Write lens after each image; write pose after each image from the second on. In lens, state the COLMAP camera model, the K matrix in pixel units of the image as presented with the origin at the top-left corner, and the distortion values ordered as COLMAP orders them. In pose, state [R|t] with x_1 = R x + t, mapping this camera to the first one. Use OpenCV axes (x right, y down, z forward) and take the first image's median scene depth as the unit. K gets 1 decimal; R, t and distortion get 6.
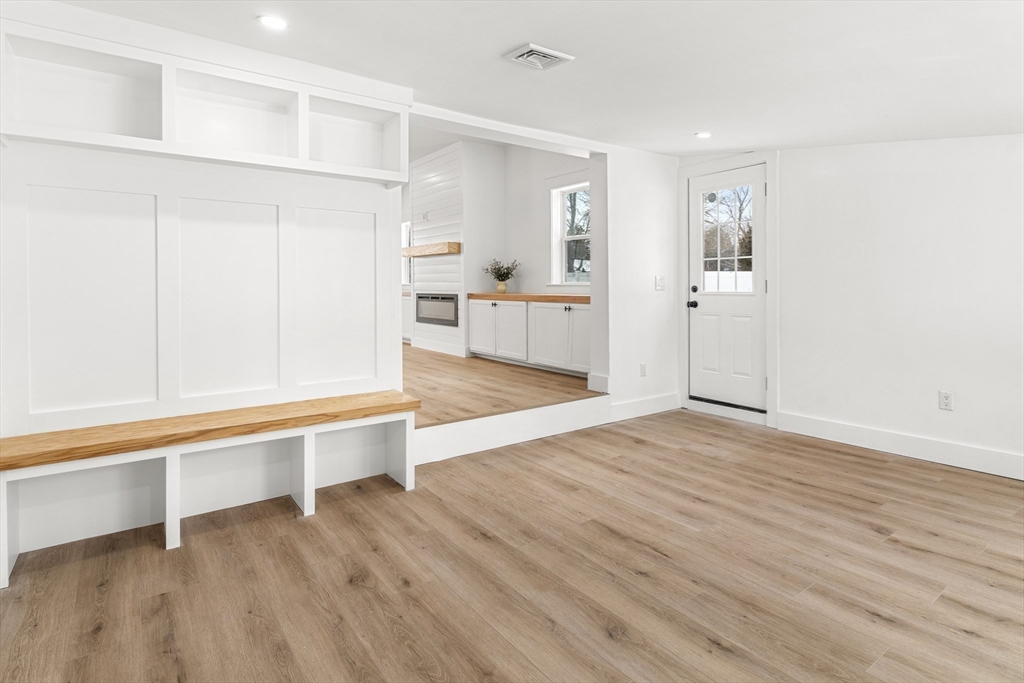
lens RADIAL K [[533.7, 0, 510.6], [0, 533.7, 256.5], [0, 0, 1]] dist [0.002237, -0.000404]
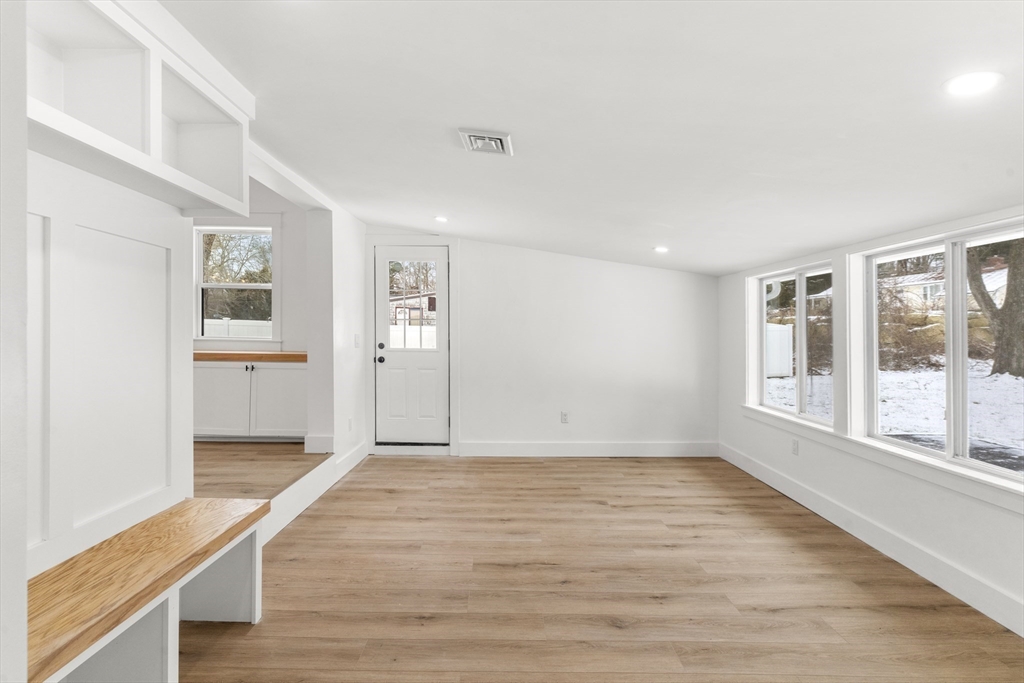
lens RADIAL K [[495.9, 0, 500.2], [0, 495.9, 304.2], [0, 0, 1]] dist [0.001400, 0.000137]
pose [[0.591207, 0.058047, 0.804428, -0.648806], [-0.057735, 0.997894, -0.029576, -0.018305], [-0.804451, -0.028959, 0.593313, 0.343706]]
